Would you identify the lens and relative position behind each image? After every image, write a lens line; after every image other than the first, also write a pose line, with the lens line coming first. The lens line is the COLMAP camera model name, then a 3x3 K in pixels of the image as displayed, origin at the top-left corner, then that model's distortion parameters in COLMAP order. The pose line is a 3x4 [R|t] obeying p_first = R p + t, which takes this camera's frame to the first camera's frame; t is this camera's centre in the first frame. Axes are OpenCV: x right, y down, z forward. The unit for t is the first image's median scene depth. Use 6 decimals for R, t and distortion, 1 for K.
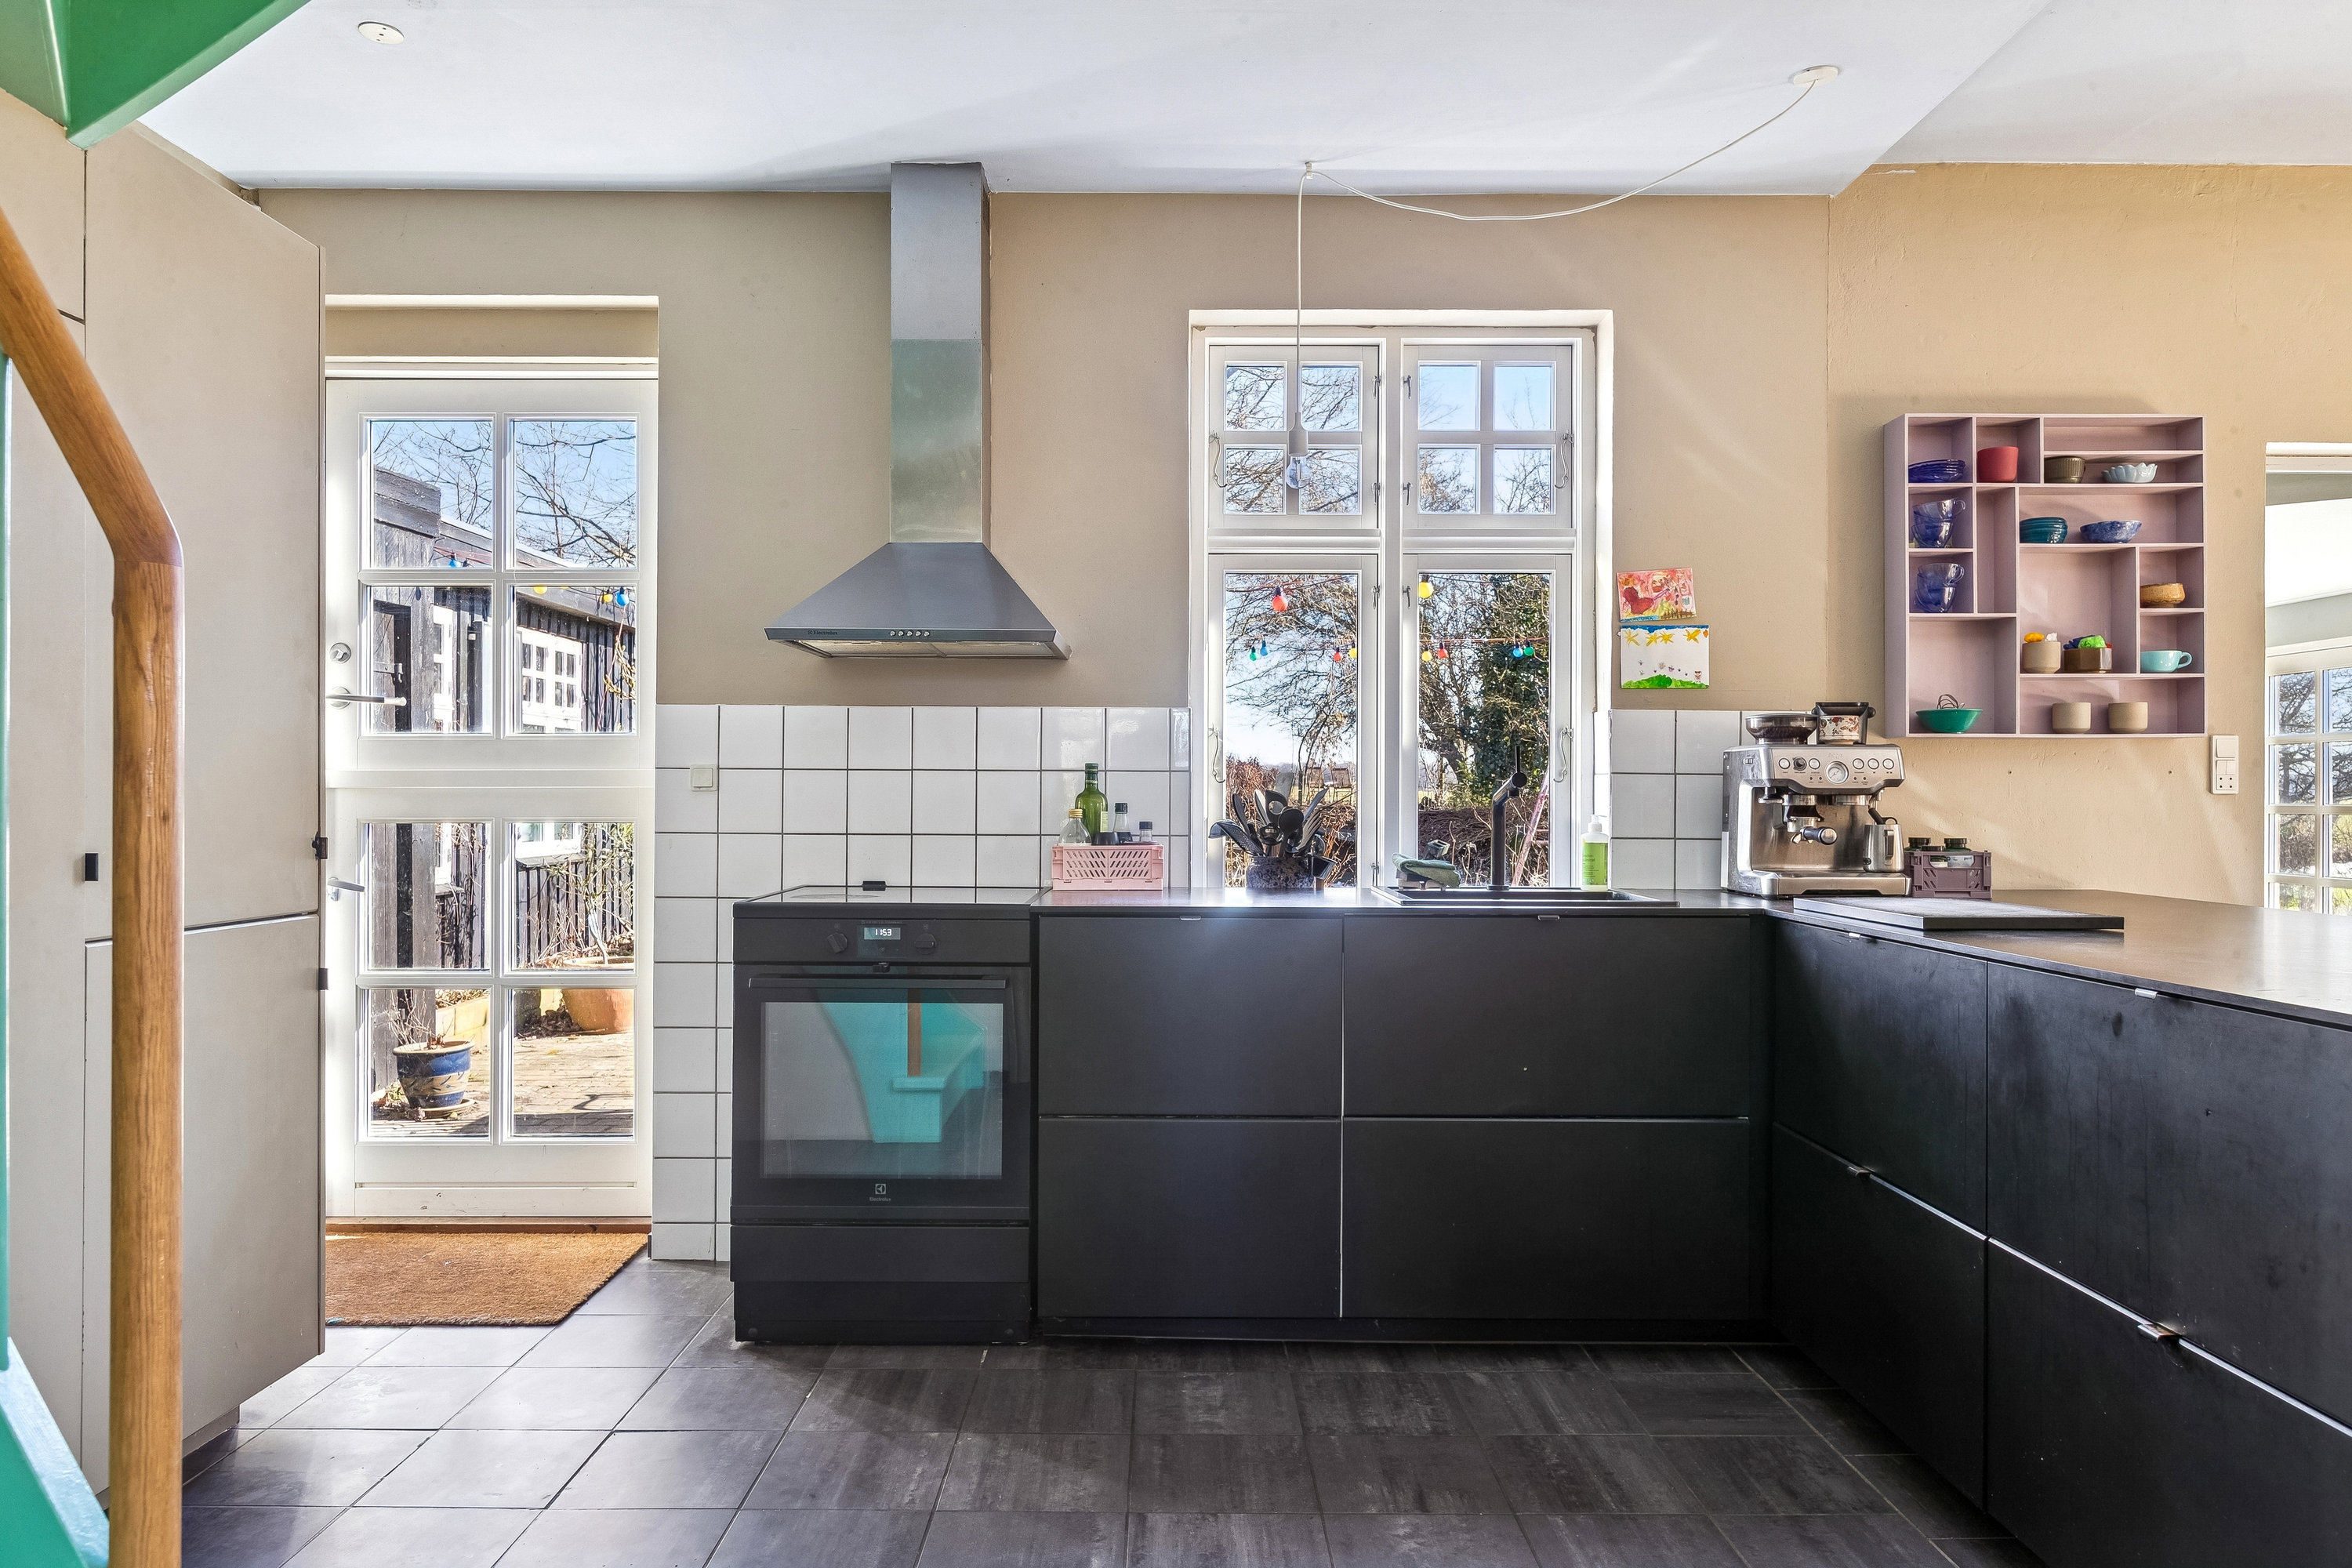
lens RADIAL K [[1557.9, 0, 1177.6], [0, 1557.9, 783.6], [0, 0, 1]] dist [0.003471, 0.001463]
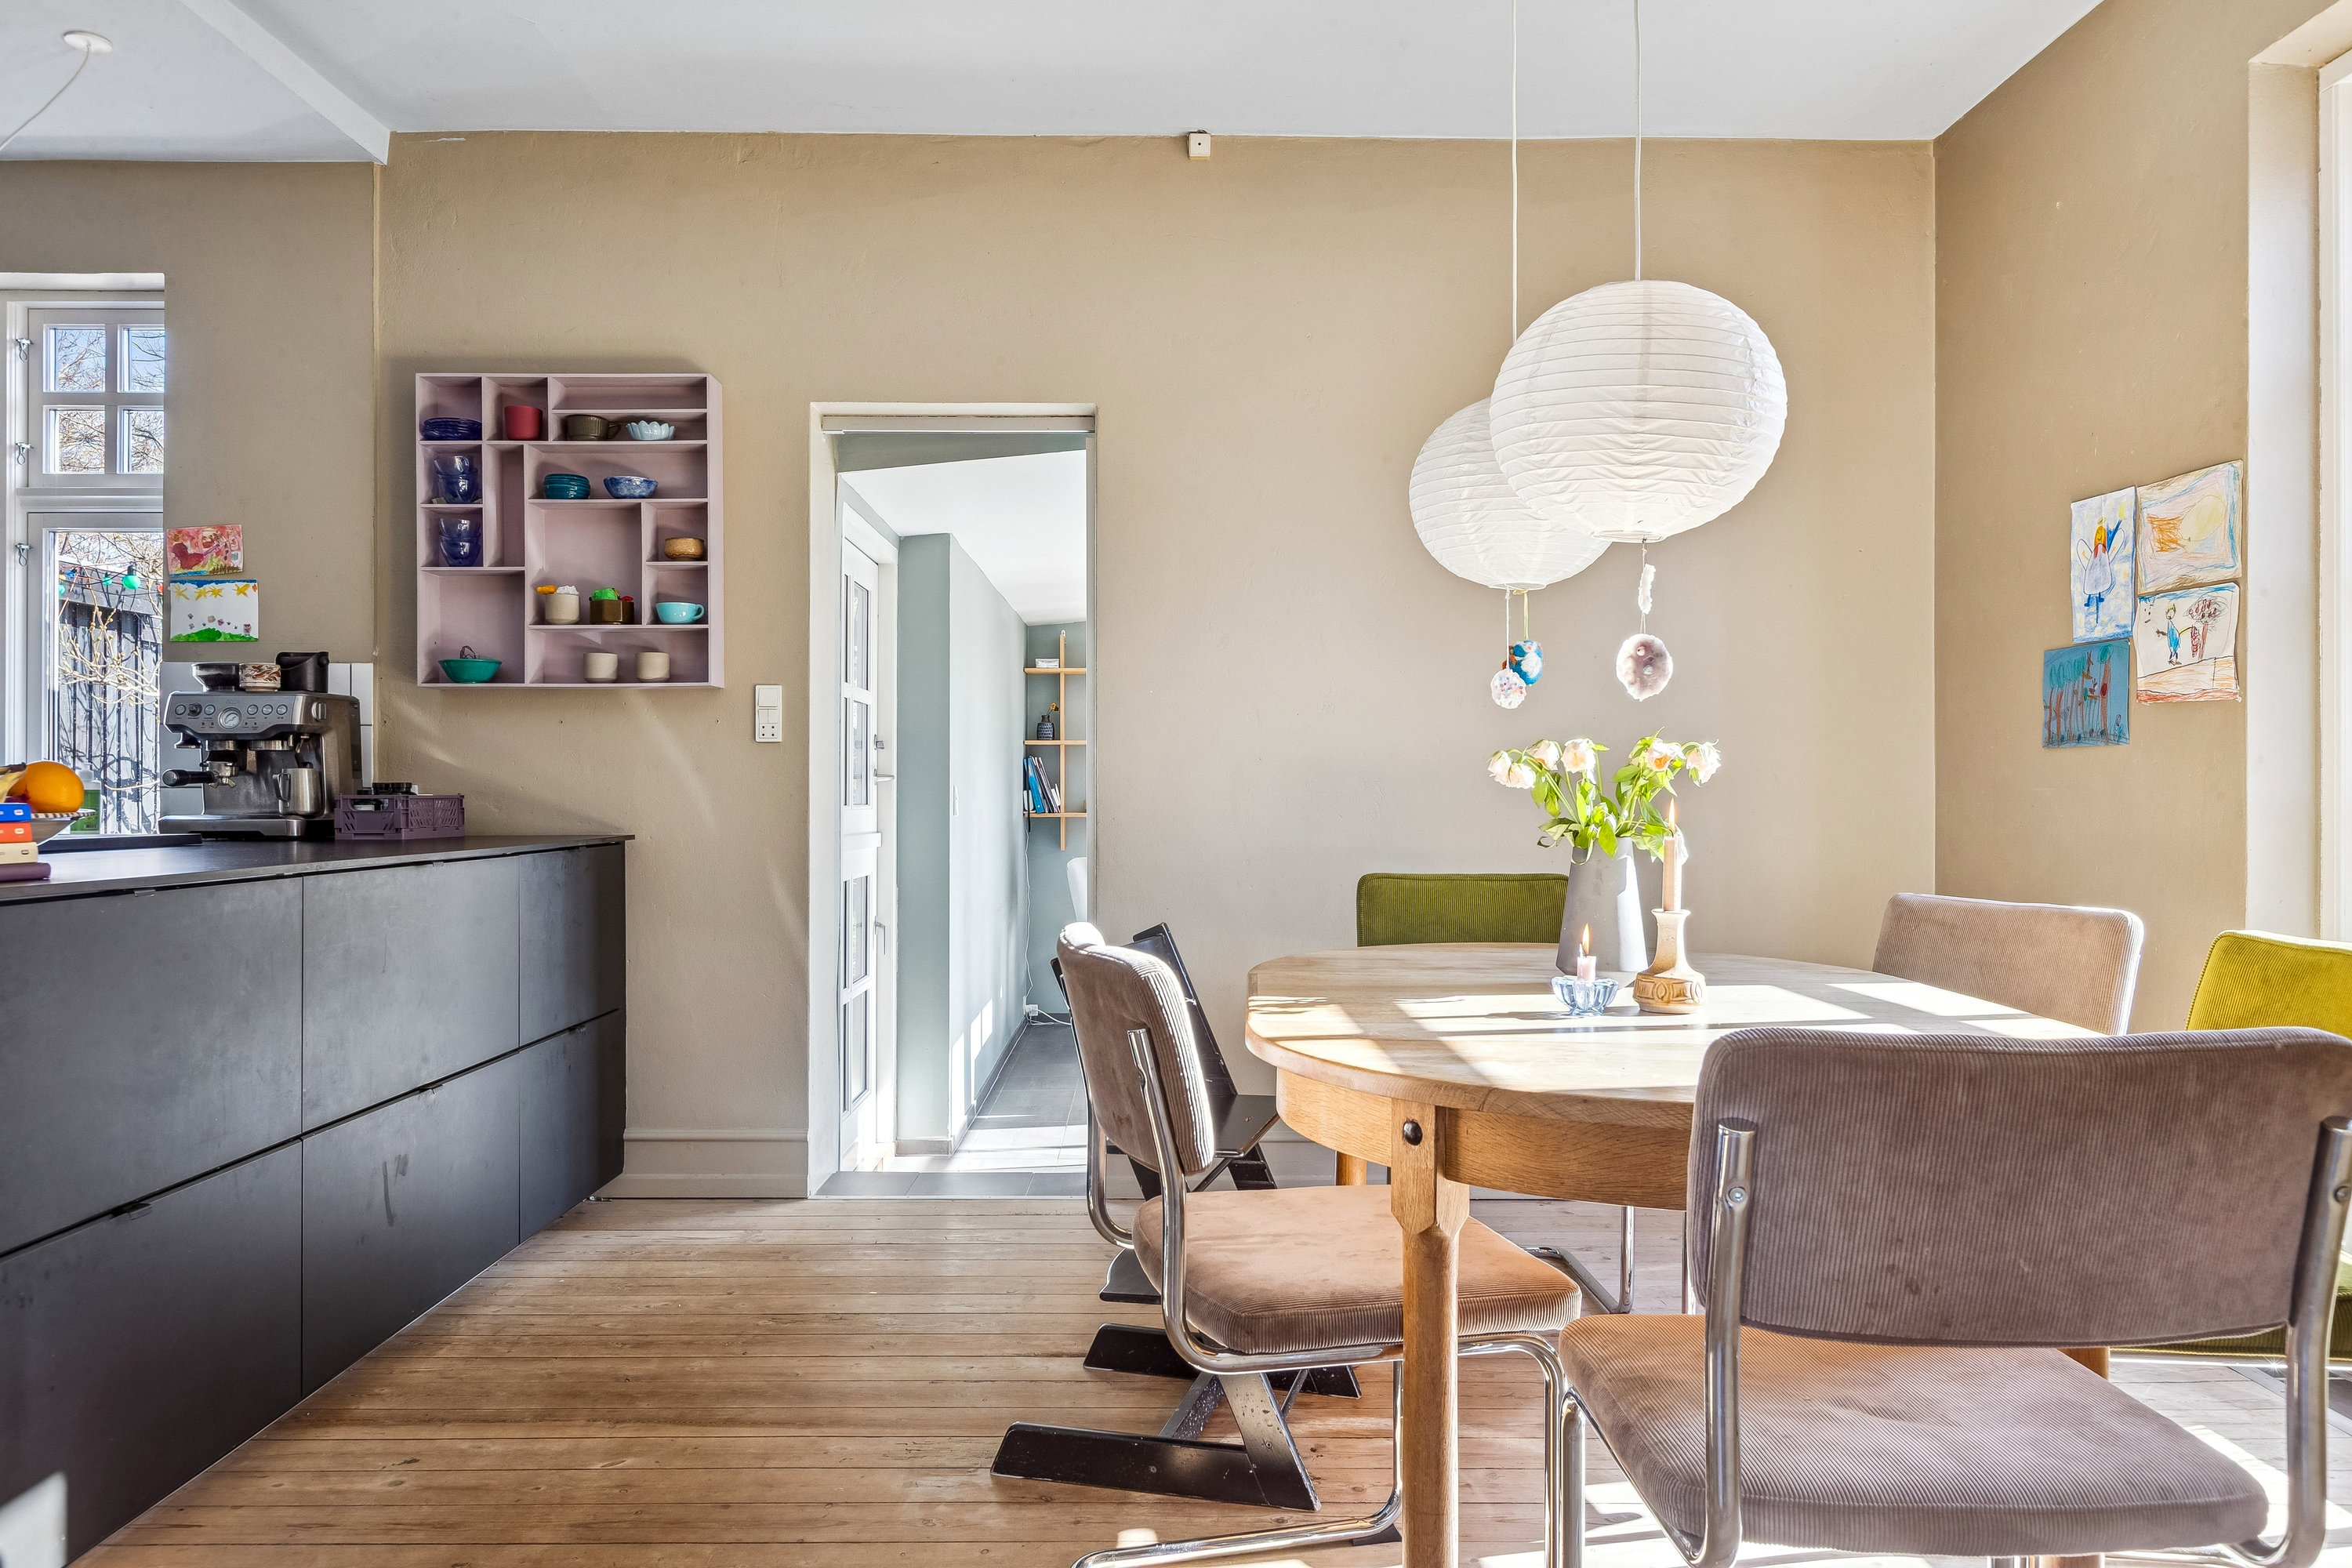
lens RADIAL K [[1557.9, 0, 1185.1], [0, 1557.9, 782.0], [0, 0, 1]] dist [0.003471, 0.001463]
pose [[0.999986, -0.003519, 0.003877, 0.963747], [0.003487, 0.999961, 0.008075, 0.026463], [-0.003905, -0.008062, 0.999960, -0.036839]]
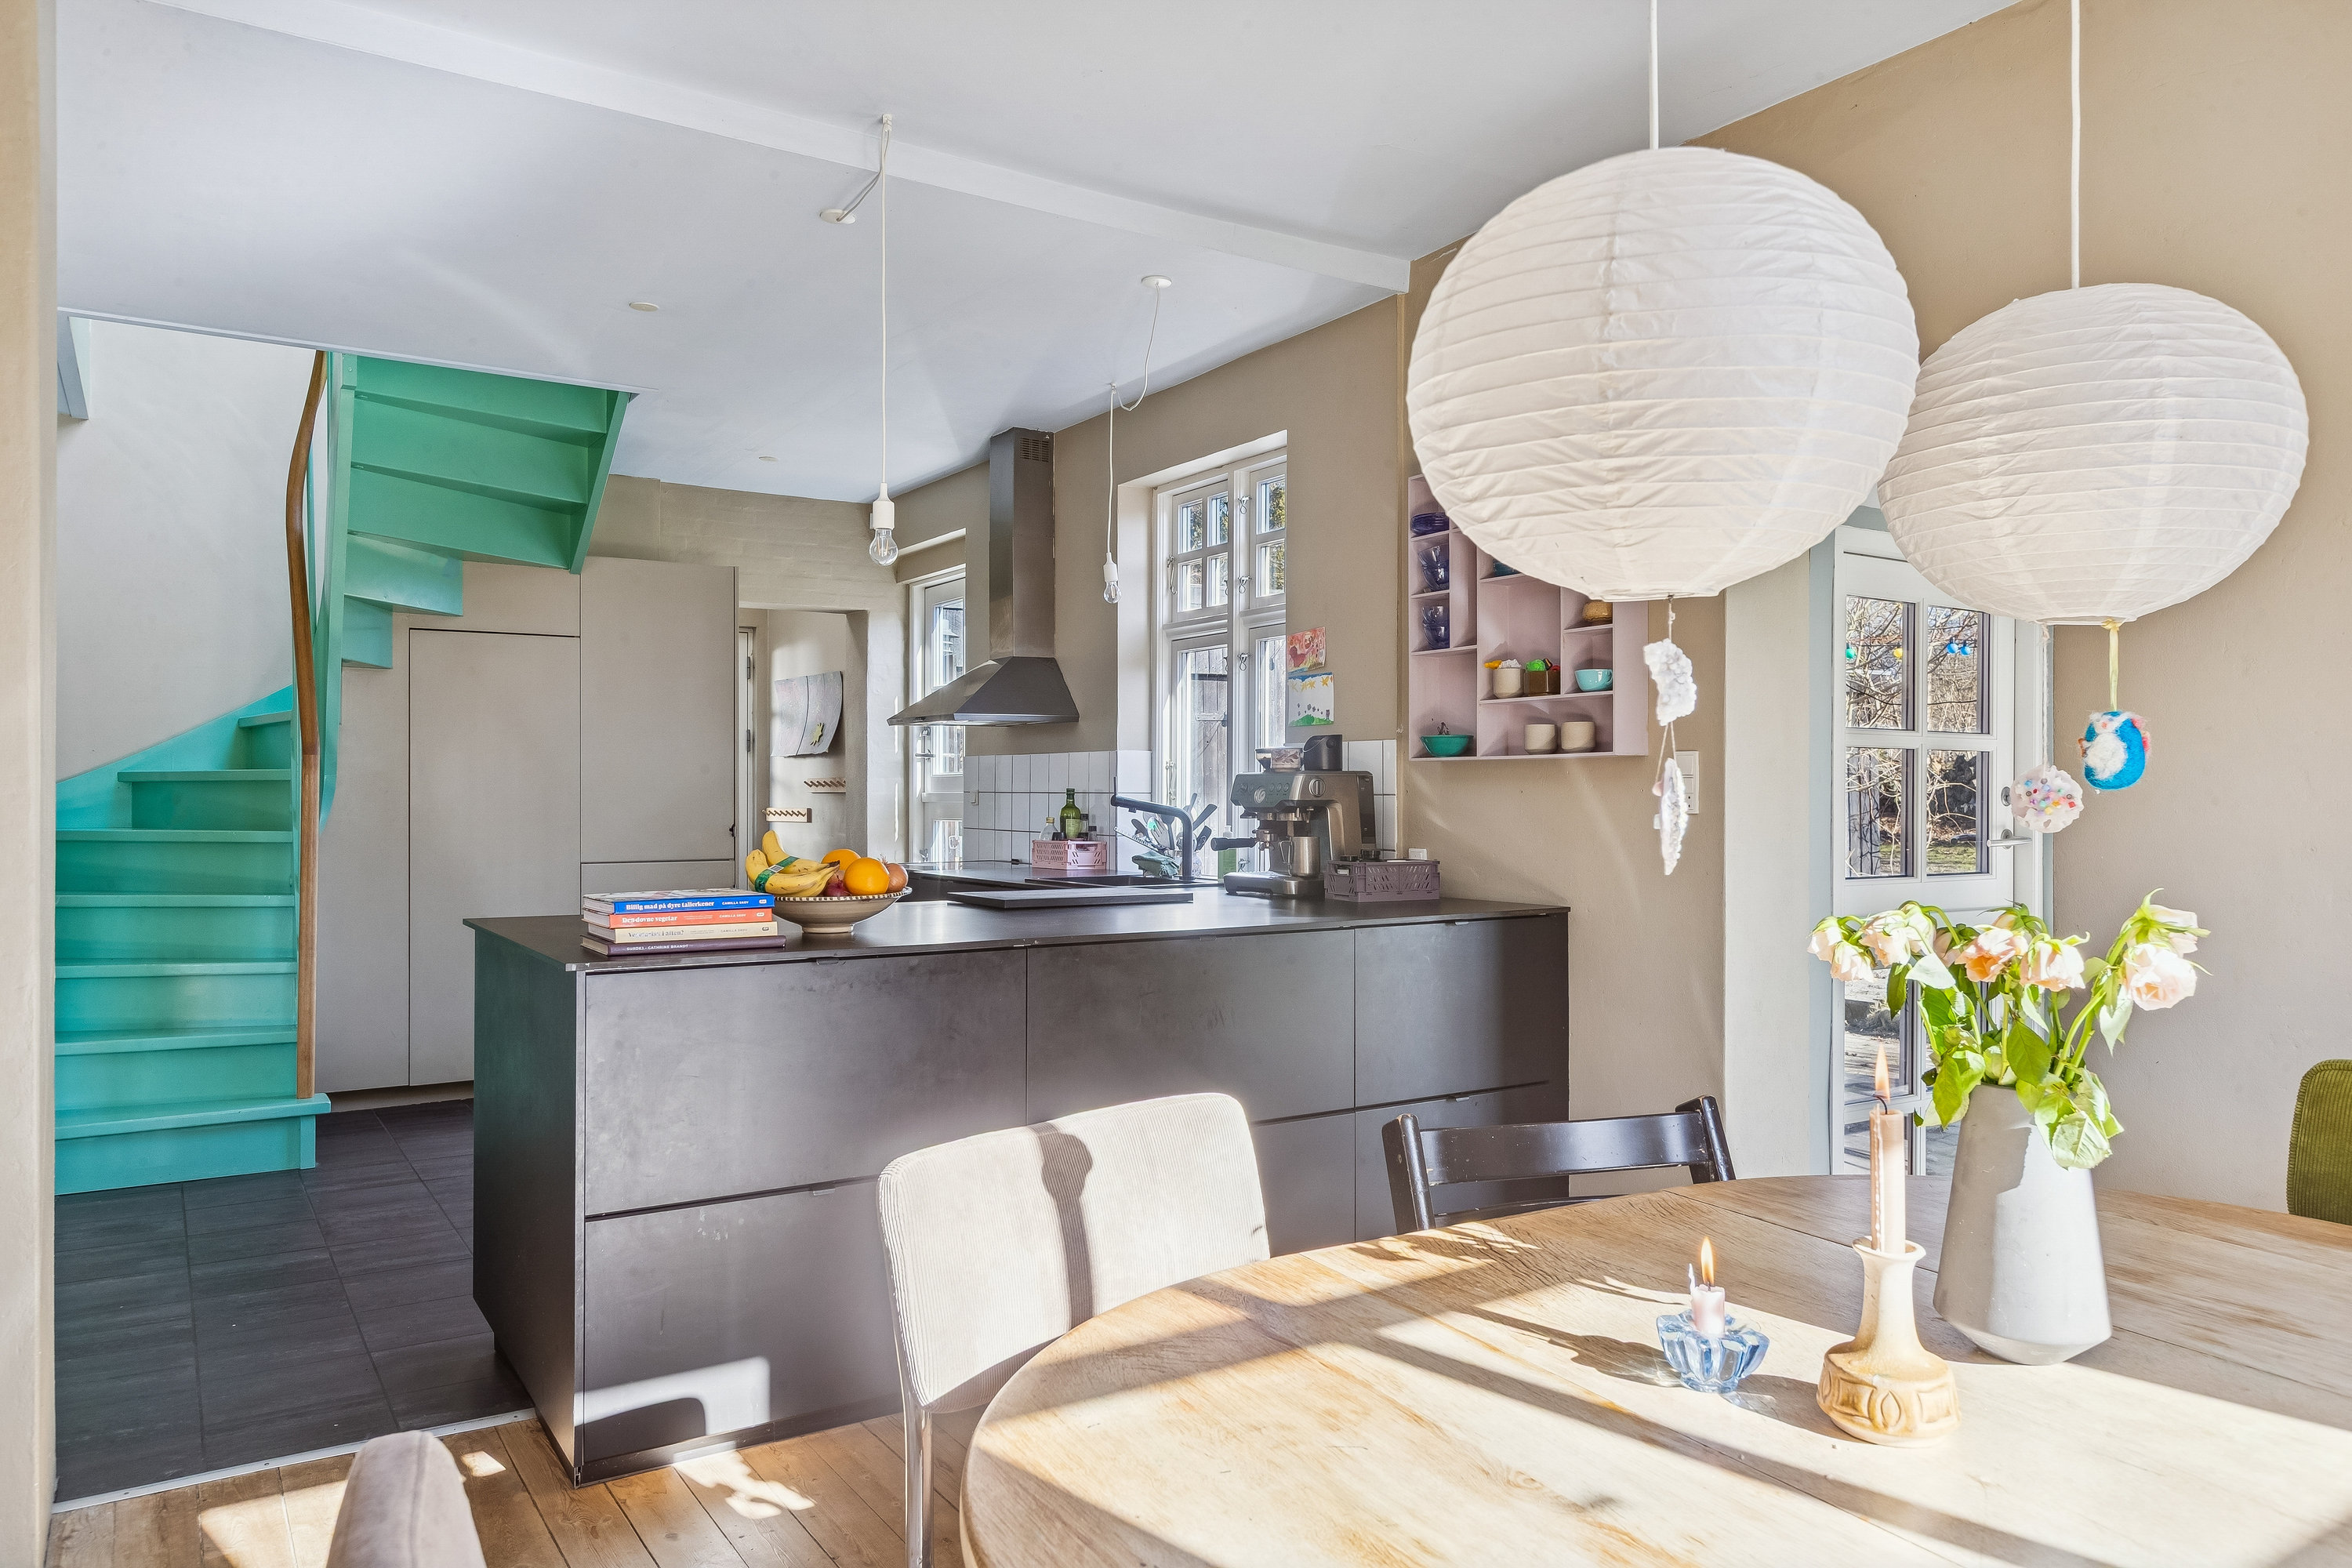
lens RADIAL K [[1557.9, 0, 1184.3], [0, 1557.9, 785.1], [0, 0, 1]] dist [0.003471, 0.001463]
pose [[0.537048, -0.005808, -0.843532, 1.329620], [0.012042, 0.999927, 0.000782, -0.015302], [0.843466, -0.010577, 0.537078, 0.245725]]
